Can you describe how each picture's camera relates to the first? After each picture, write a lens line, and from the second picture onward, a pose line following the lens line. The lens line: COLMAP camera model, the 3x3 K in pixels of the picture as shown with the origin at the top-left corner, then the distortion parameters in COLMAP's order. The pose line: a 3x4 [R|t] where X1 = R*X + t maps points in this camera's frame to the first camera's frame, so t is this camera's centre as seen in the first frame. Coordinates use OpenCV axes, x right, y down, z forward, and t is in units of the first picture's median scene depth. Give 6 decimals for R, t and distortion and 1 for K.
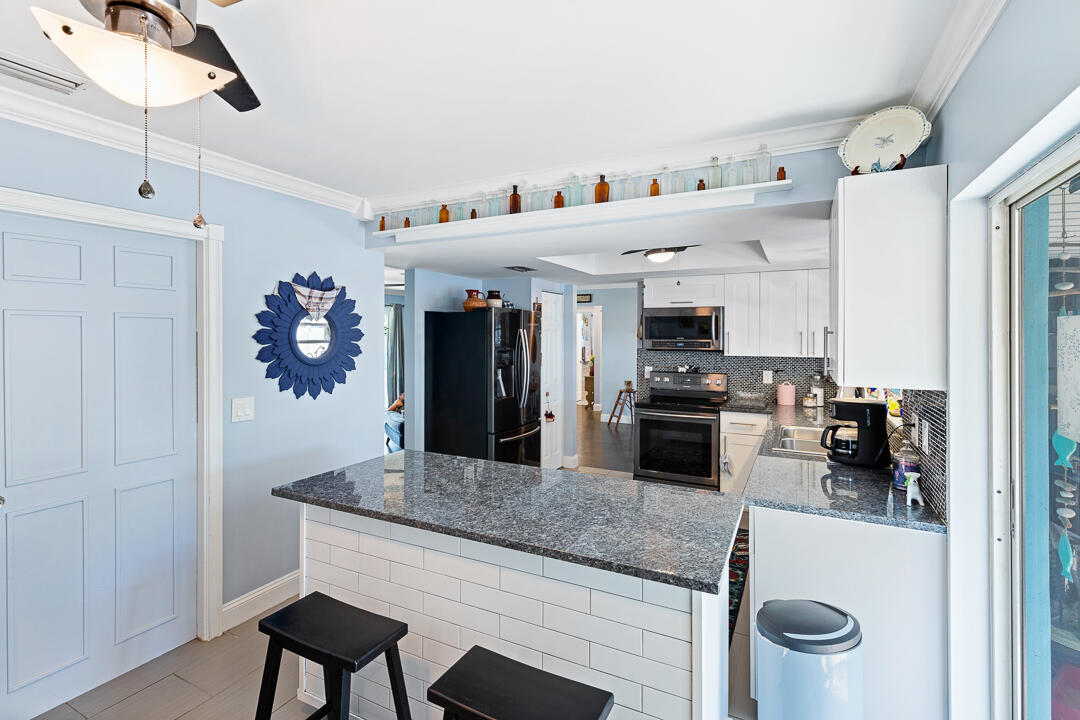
lens RADIAL K [[507.8, 0, 541.8], [0, 507.8, 332.6], [0, 0, 1]] dist [0.002225, -0.000151]
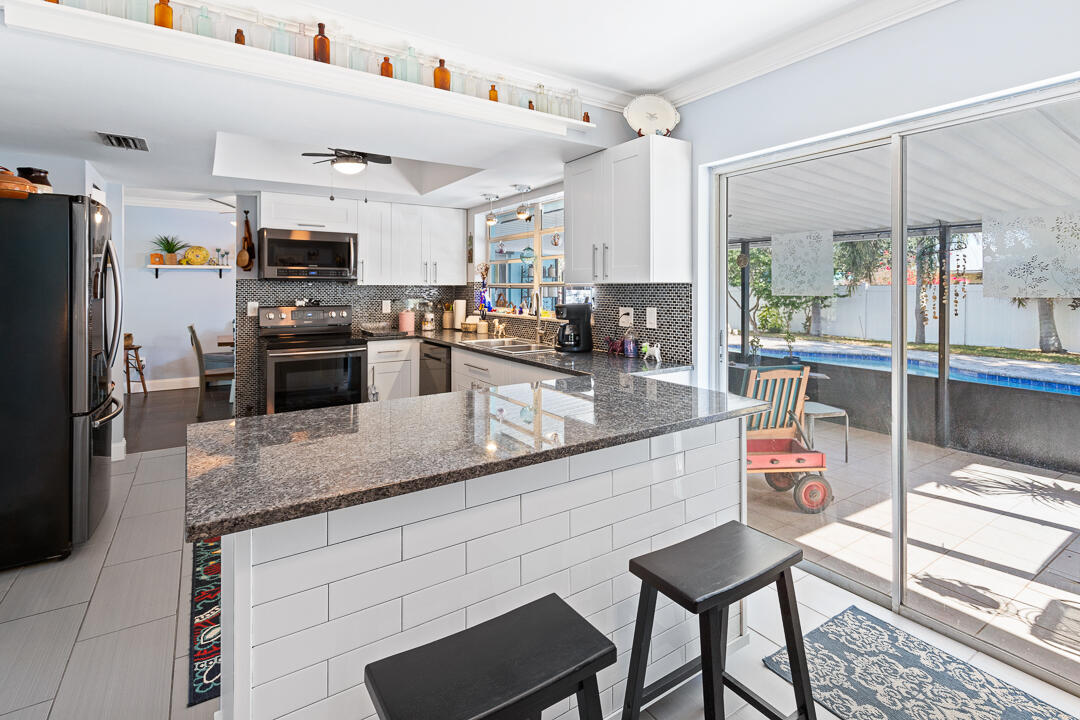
lens RADIAL K [[512.1, 0, 542.1], [0, 512.1, 284.2], [0, 0, 1]] dist [0.001215, -0.000047]
pose [[0.485062, 0.002585, 0.874476, -0.488708], [-0.001030, 0.999997, -0.002385, 0.070740], [-0.874479, 0.000256, 0.485063, 0.353248]]
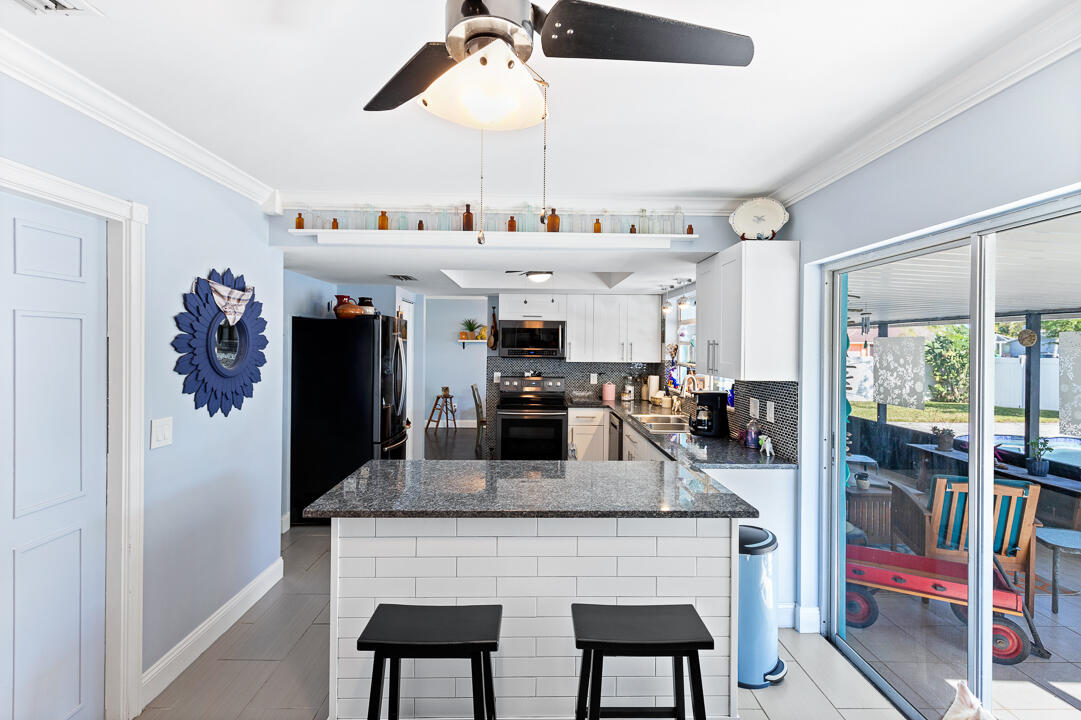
lens RADIAL K [[488.5, 0, 546.4], [0, 488.5, 343.6], [0, 0, 1]] dist [0.002532, -0.000379]
pose [[0.876133, 0.008137, 0.482001, -0.372201], [-0.010510, 0.999942, 0.002224, -0.000084], [-0.481955, -0.007014, 0.876168, 0.012754]]
